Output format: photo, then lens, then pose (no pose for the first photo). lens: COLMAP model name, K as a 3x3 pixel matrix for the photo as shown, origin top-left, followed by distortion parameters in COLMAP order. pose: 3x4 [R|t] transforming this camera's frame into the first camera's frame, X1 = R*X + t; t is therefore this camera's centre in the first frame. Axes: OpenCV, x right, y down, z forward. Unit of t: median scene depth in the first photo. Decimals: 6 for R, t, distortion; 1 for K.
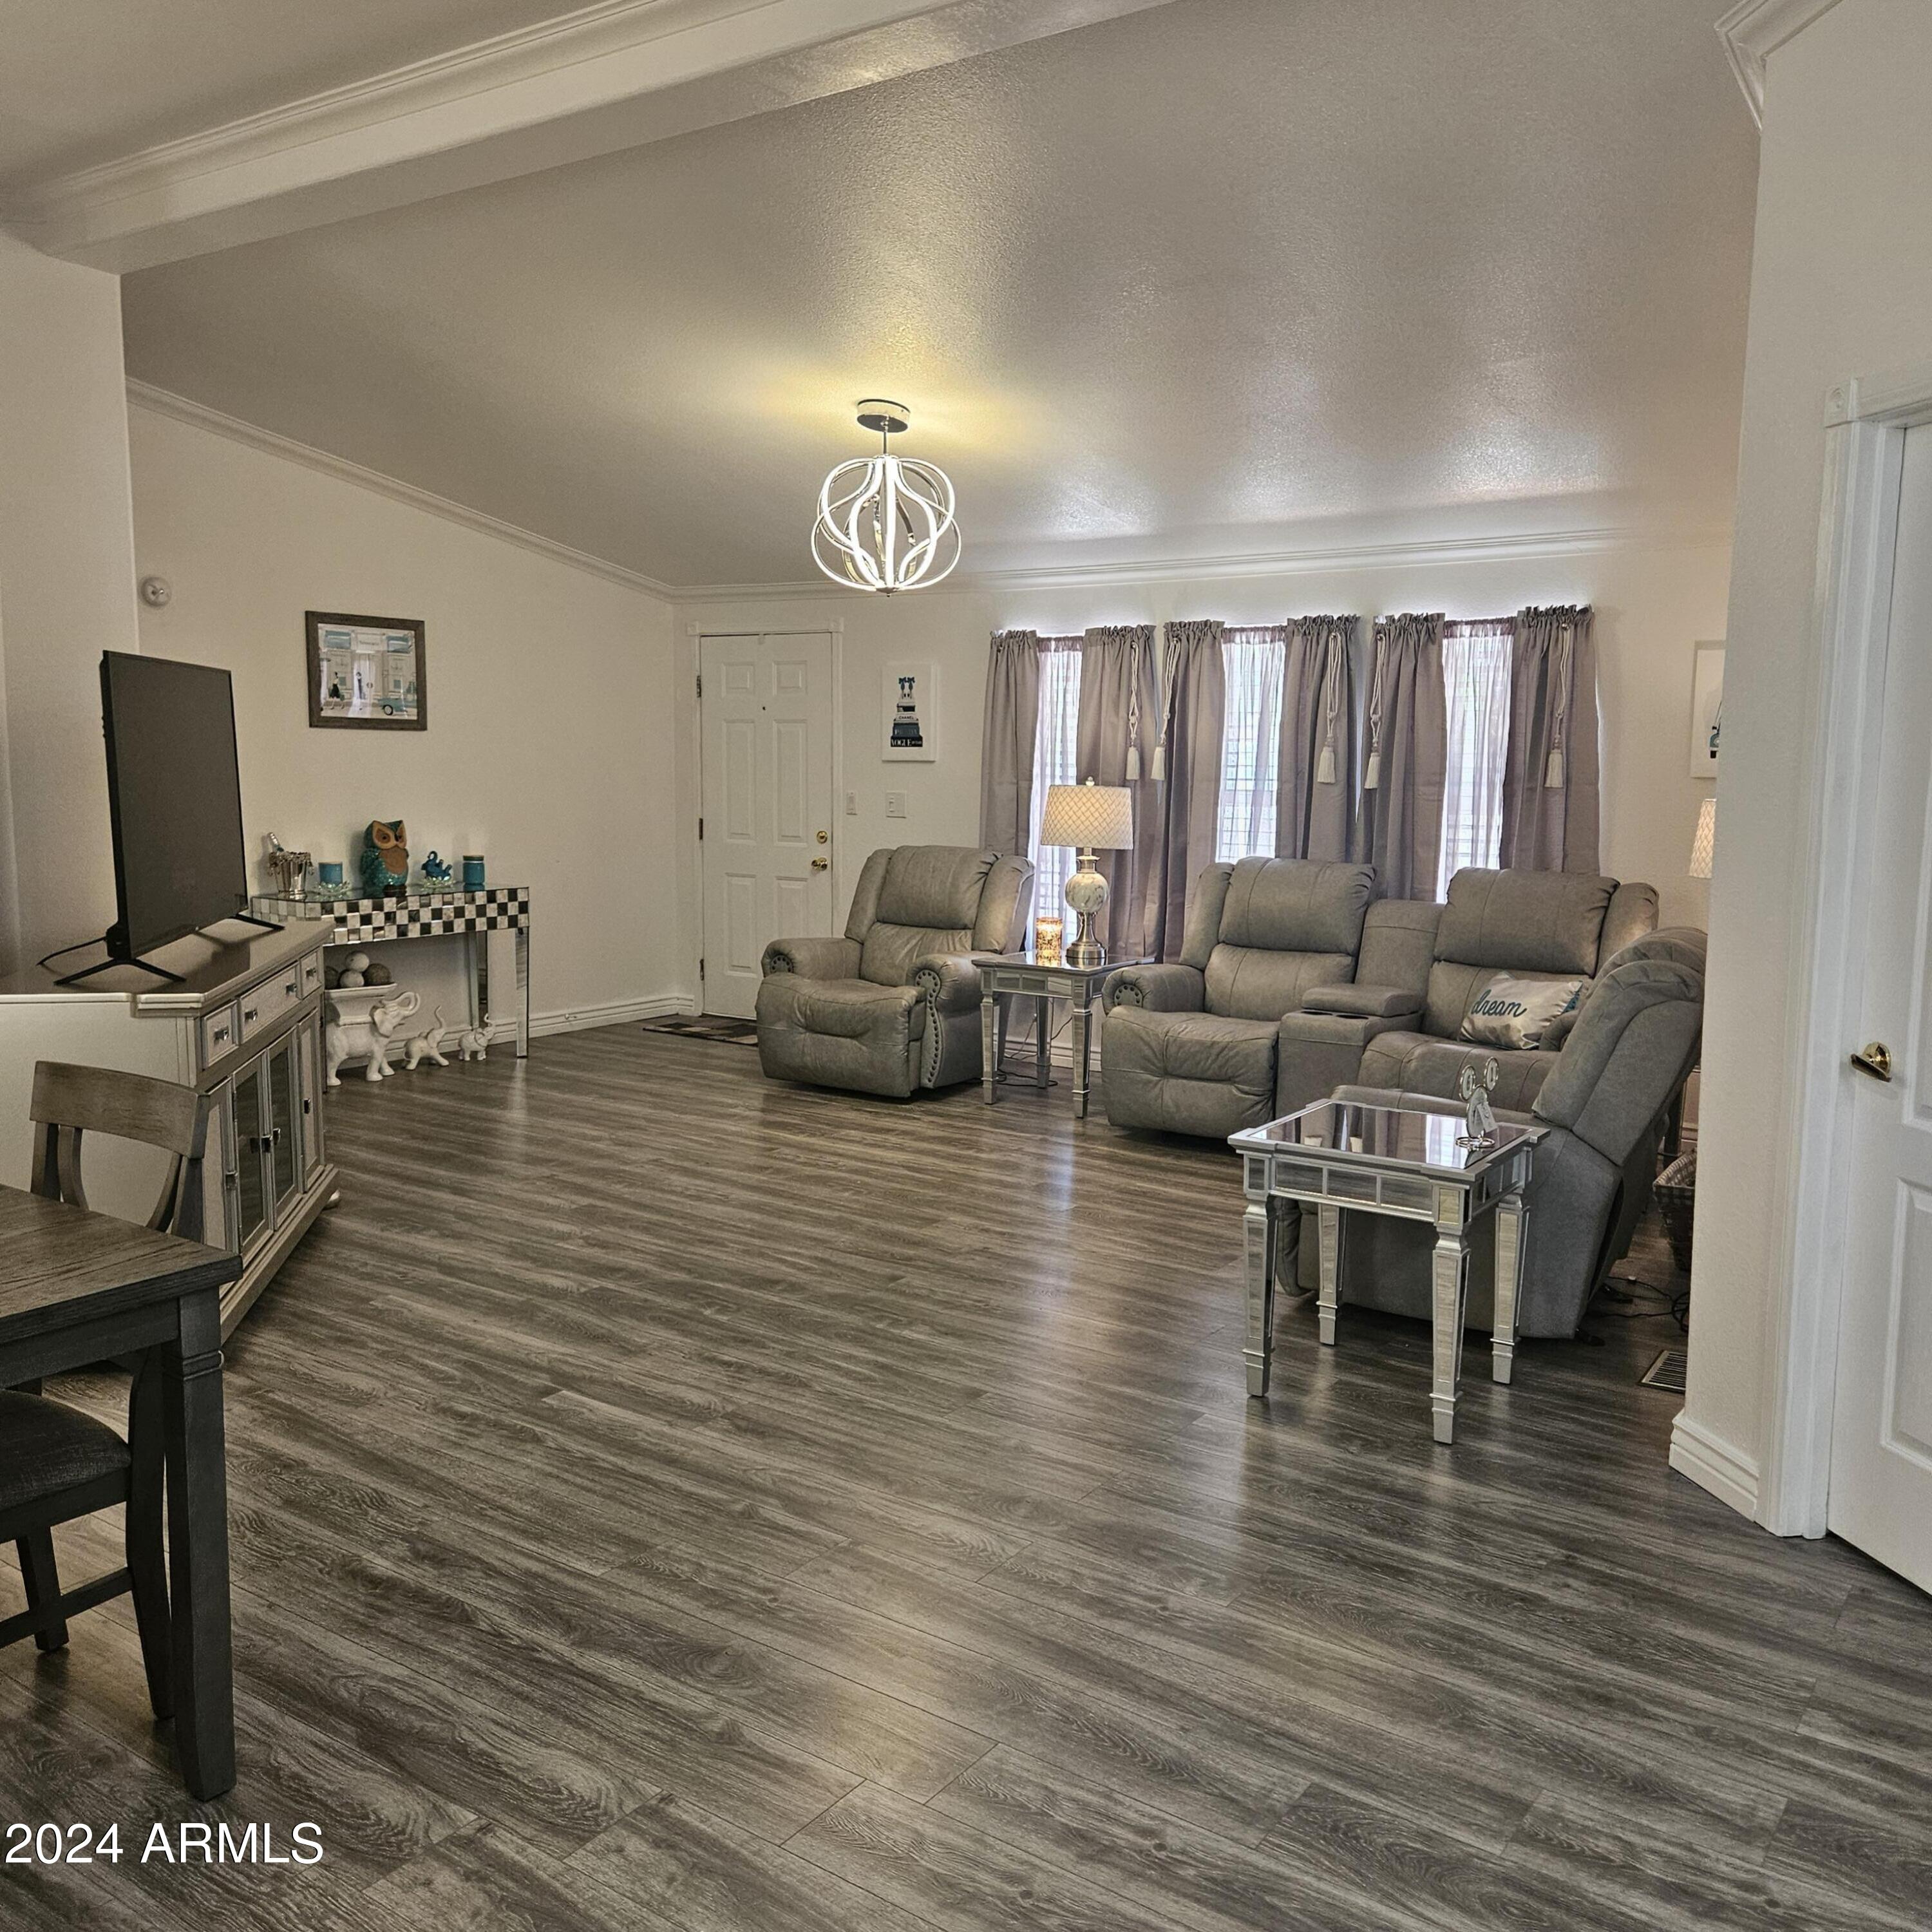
lens RADIAL K [[1719.8, 0, 979.6], [0, 1719.8, 971.5], [0, 0, 1]] dist [0.092609, -0.113917]
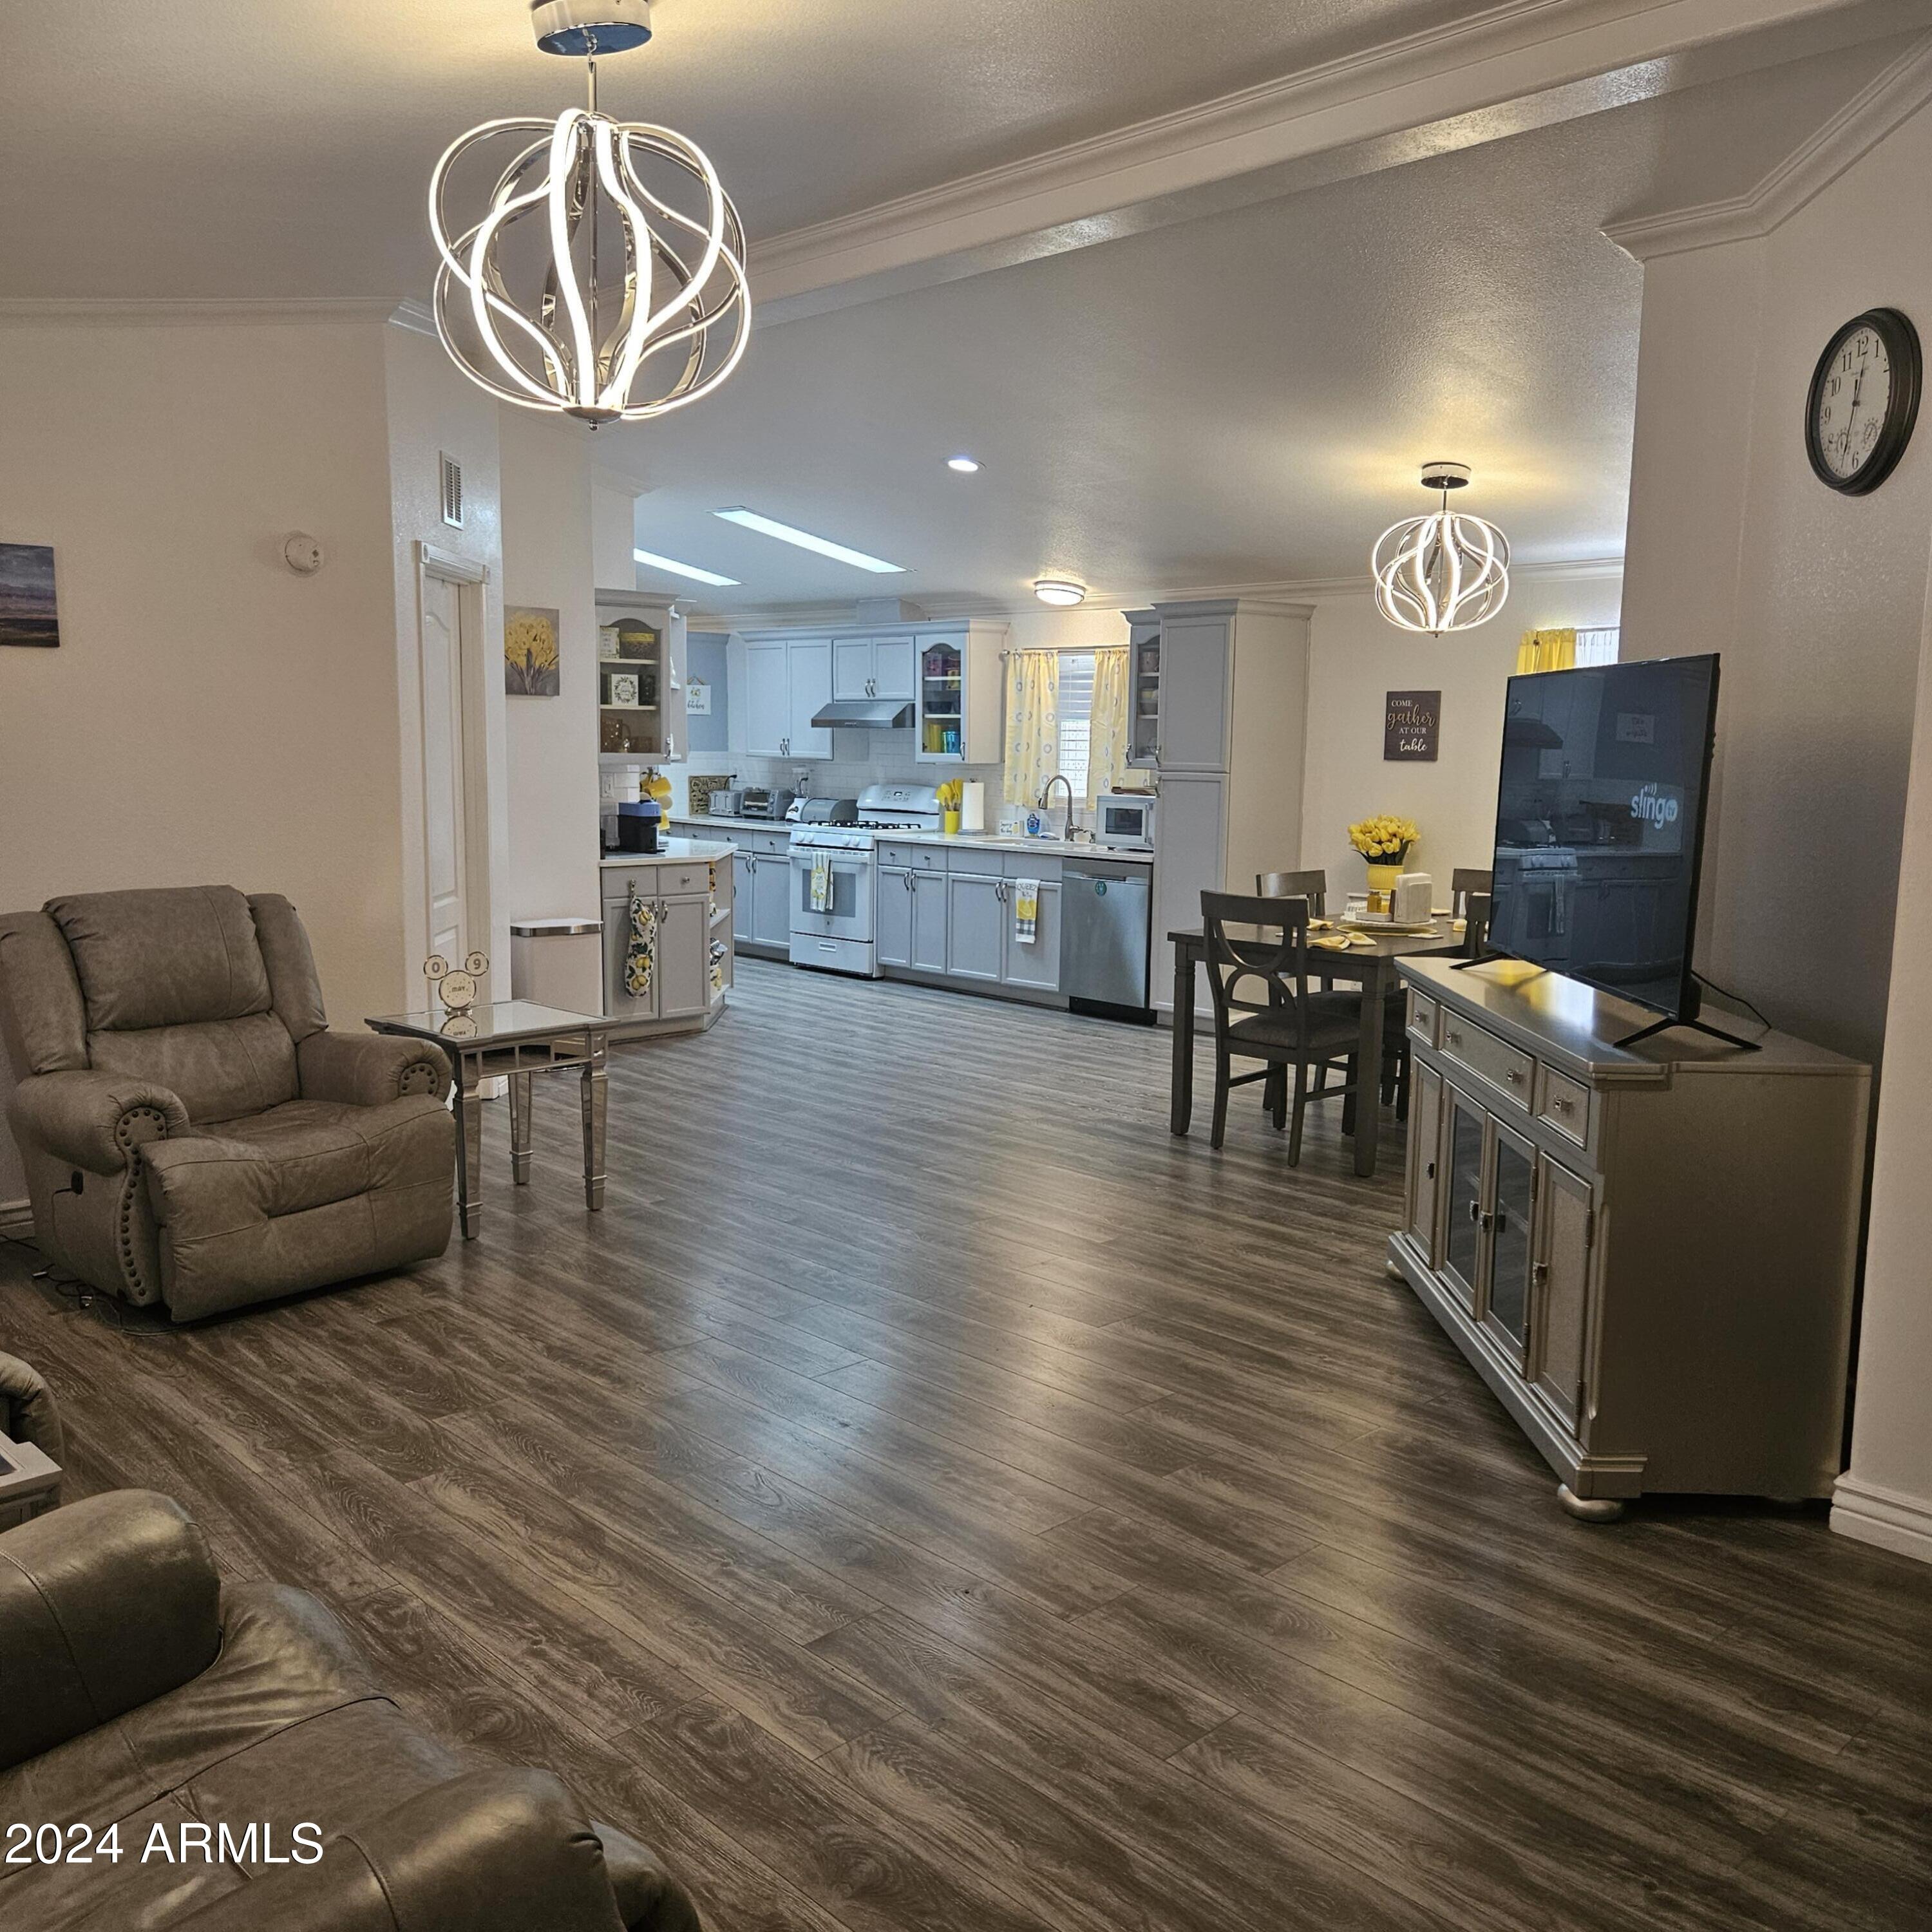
lens RADIAL K [[1731.2, 0, 960.2], [0, 1731.2, 982.1], [0, 0, 1]] dist [0.073389, -0.080319]
pose [[-0.981495, -0.049776, 0.184907, -0.200781], [0.001917, 0.963022, 0.269414, -0.162345], [-0.191479, 0.264783, -0.945106, 1.199284]]
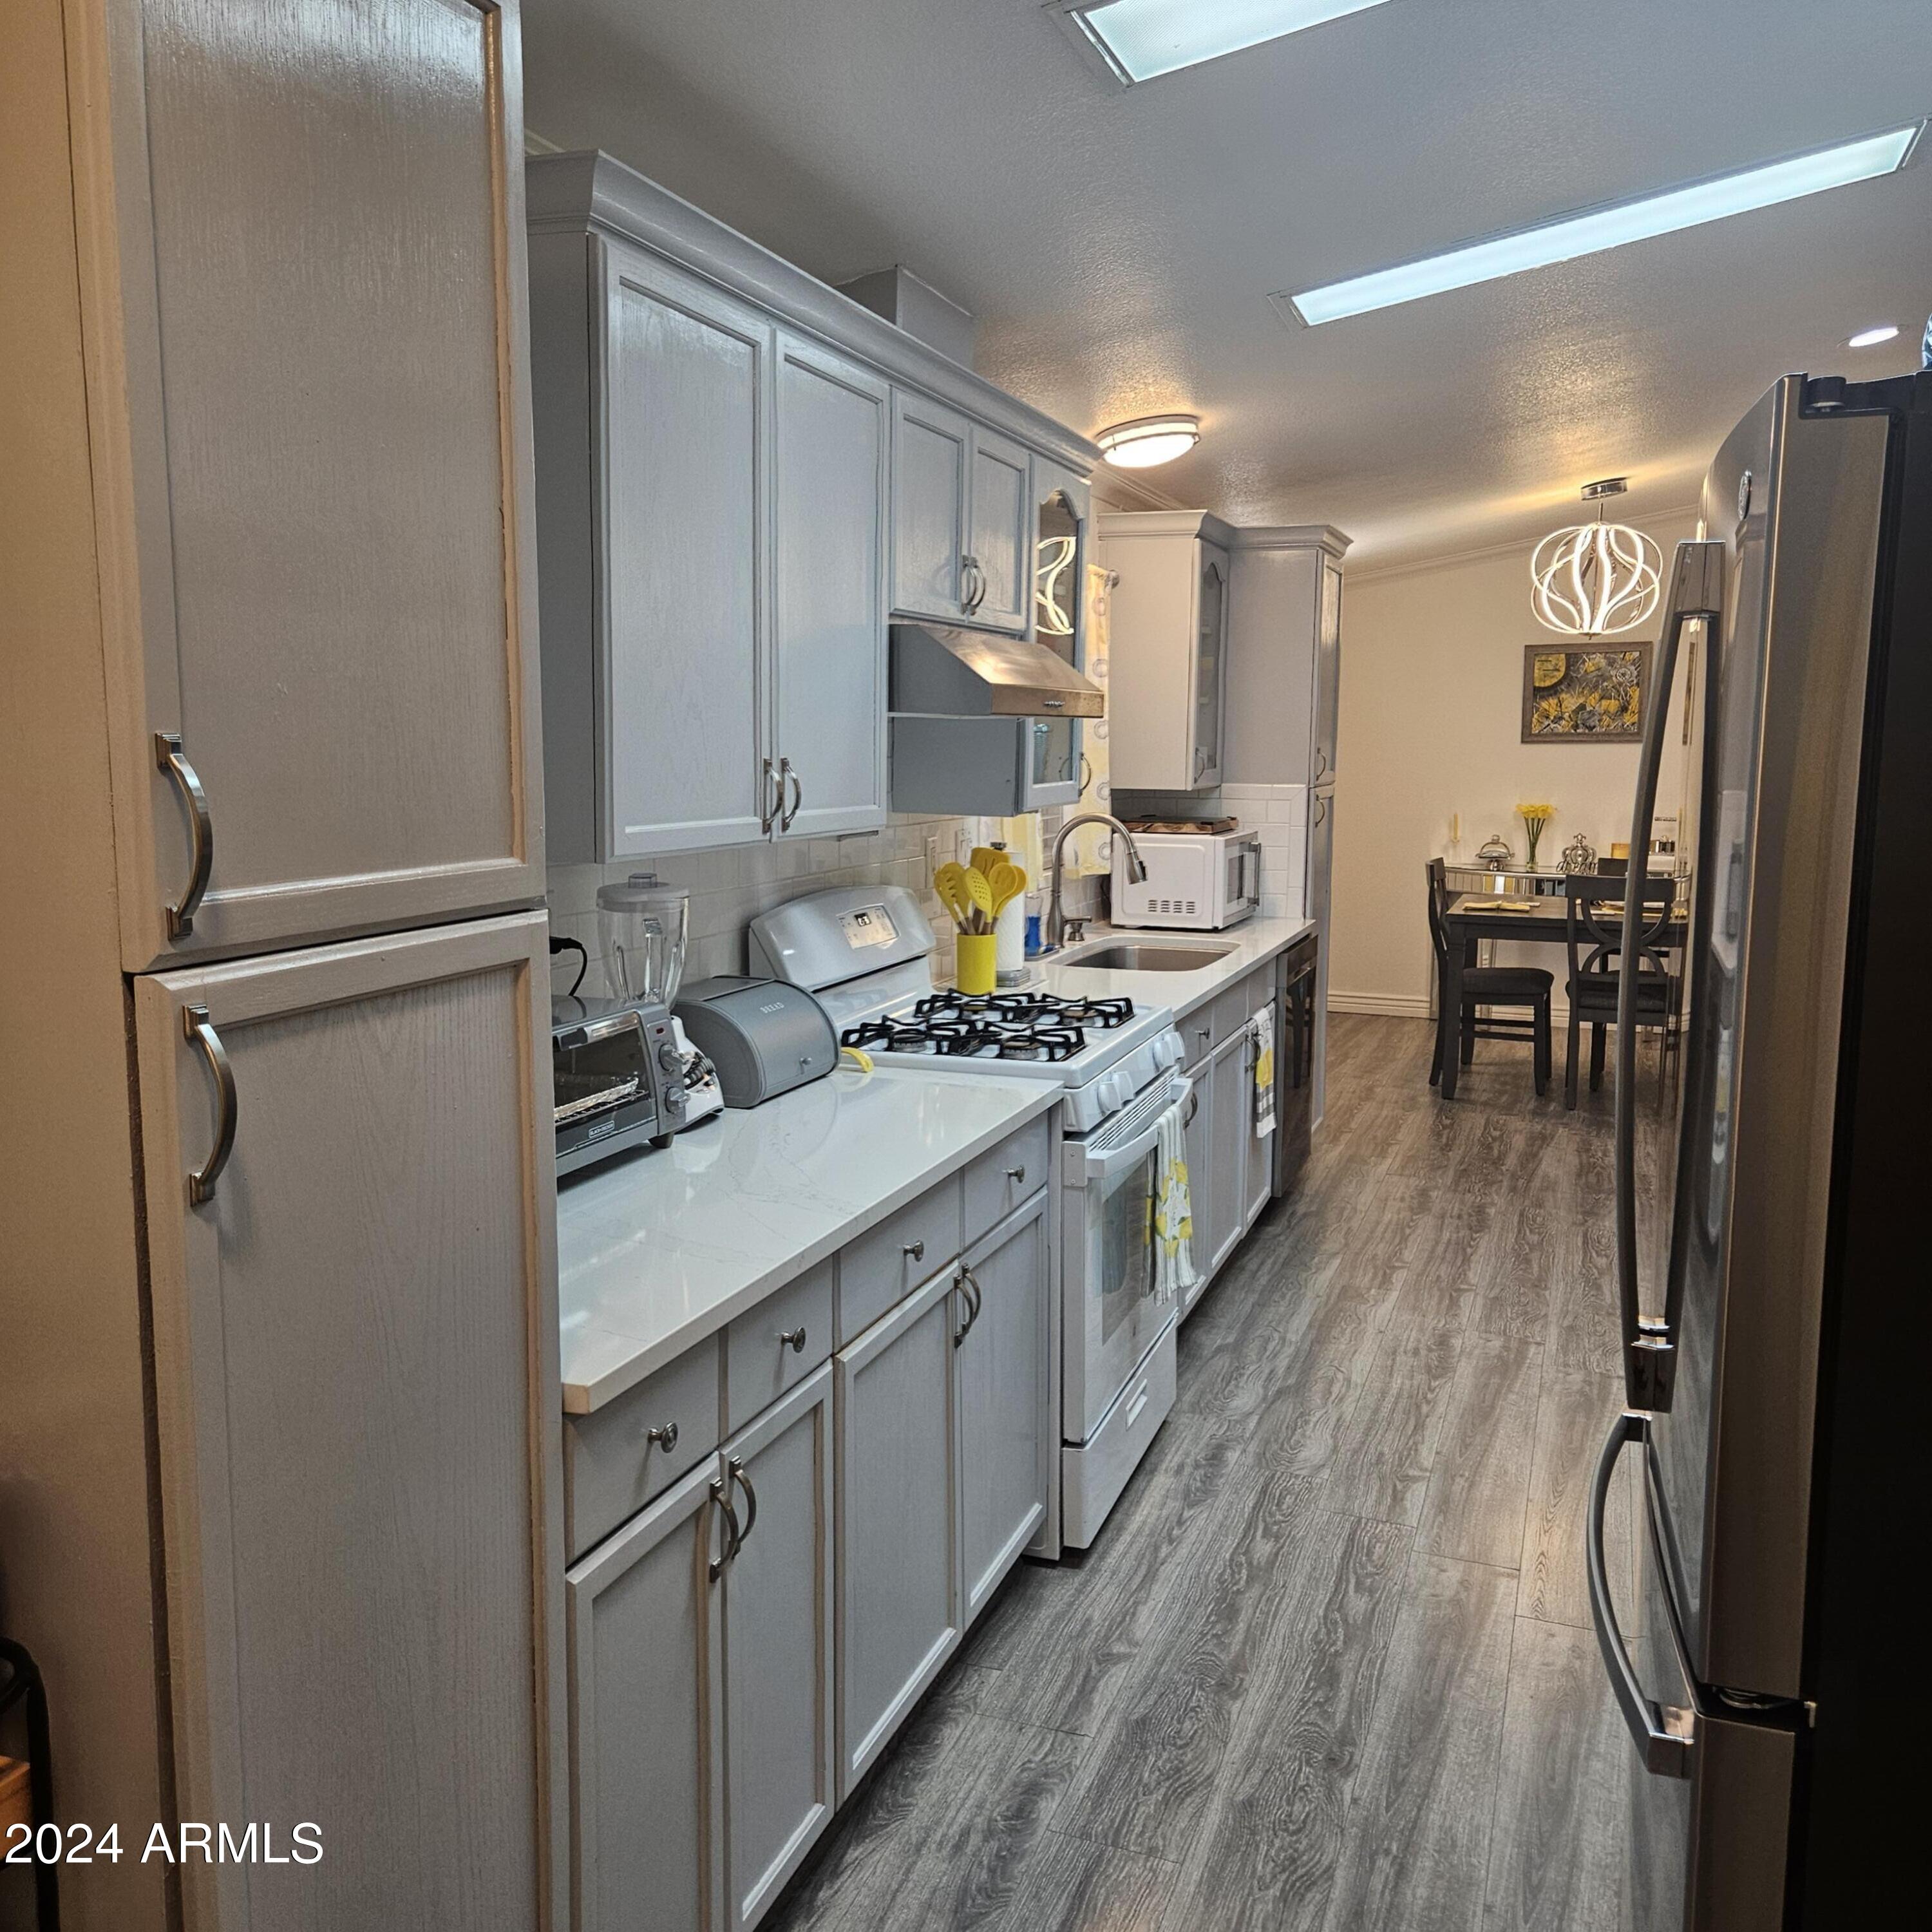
lens RADIAL K [[1720.8, 0, 973.5], [0, 1720.8, 950.6], [0, 0, 1]] dist [0.081089, -0.075348]
pose [[0.260328, 0.114494, -0.958708, 0.605740], [-0.133395, 0.987687, 0.081733, 0.050788], [0.956261, 0.106610, 0.272396, -0.356649]]
